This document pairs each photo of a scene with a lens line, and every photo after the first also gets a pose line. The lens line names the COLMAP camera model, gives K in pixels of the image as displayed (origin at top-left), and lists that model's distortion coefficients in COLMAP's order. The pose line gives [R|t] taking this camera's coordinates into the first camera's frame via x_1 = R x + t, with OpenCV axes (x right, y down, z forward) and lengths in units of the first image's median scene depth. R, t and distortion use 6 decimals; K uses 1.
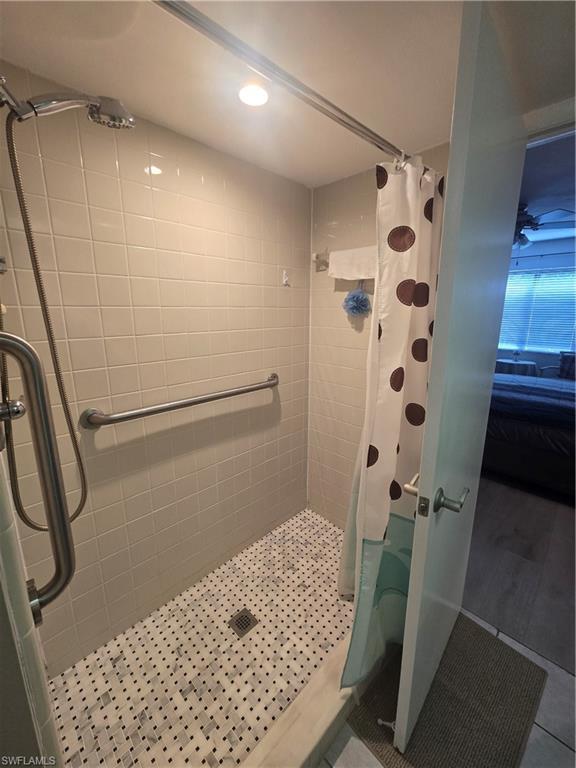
lens RADIAL K [[315.7, 0, 285.3], [0, 315.7, 379.3], [0, 0, 1]] dist [-0.000254, 0.000094]
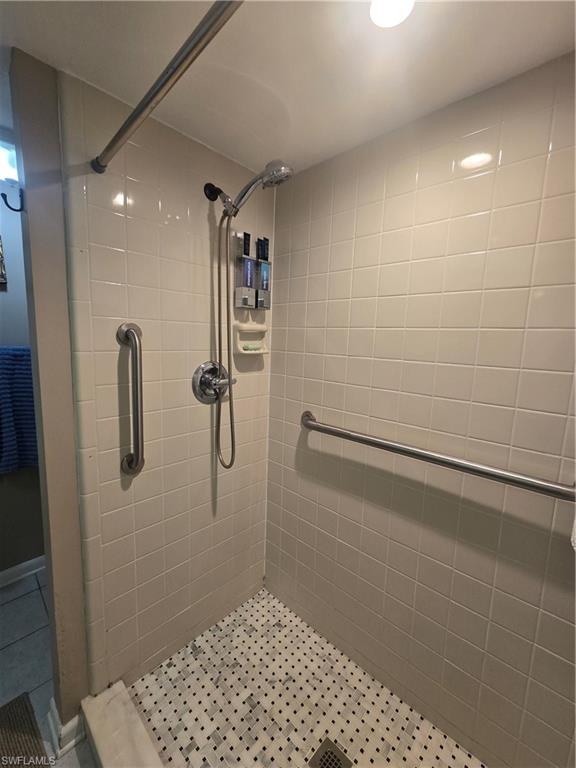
lens RADIAL K [[315.8, 0, 286.3], [0, 315.8, 377.1], [0, 0, 1]] dist [-0.000728, -0.000587]
pose [[0.028269, 0.121297, -0.992214, 0.503026], [-0.248415, 0.962323, 0.110565, -0.128273], [0.968241, 0.243355, 0.057336, 0.719098]]
